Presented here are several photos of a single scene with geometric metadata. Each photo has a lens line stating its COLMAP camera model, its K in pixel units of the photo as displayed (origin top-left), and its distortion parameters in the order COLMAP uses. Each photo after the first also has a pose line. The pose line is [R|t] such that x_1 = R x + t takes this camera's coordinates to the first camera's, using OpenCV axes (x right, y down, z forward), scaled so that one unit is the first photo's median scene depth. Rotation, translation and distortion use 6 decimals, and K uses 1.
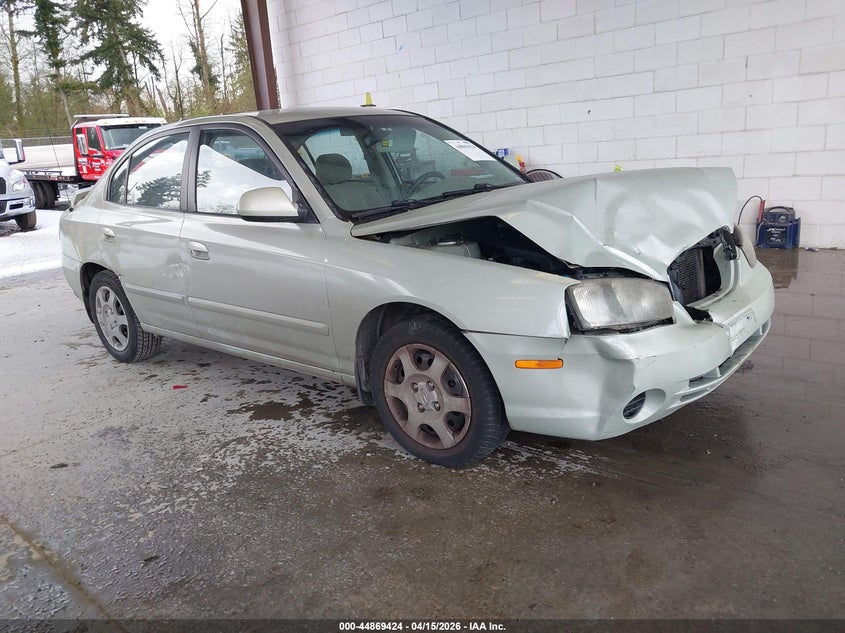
lens RADIAL K [[695.8, 0, 422.5], [0, 695.8, 316.5], [0, 0, 1]] dist [0.003274, 0.004700]
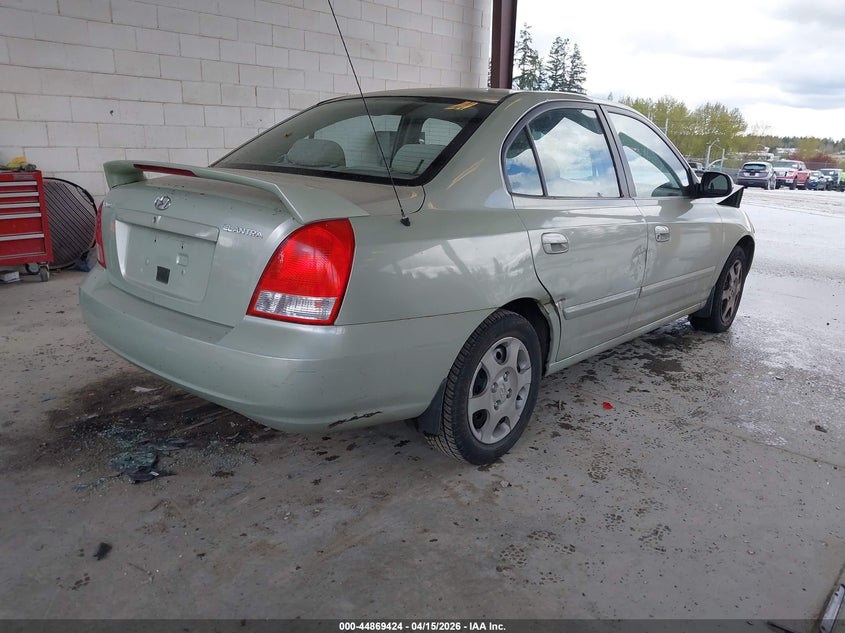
lens RADIAL K [[695.8, 0, 422.5], [0, 695.8, 316.5], [0, 0, 1]] dist [0.003274, 0.004700]
pose [[-0.025572, -0.169143, 0.985260, -1.301279], [0.217611, 0.961005, 0.170628, -0.225065], [-0.975700, 0.218767, 0.012232, 1.315629]]
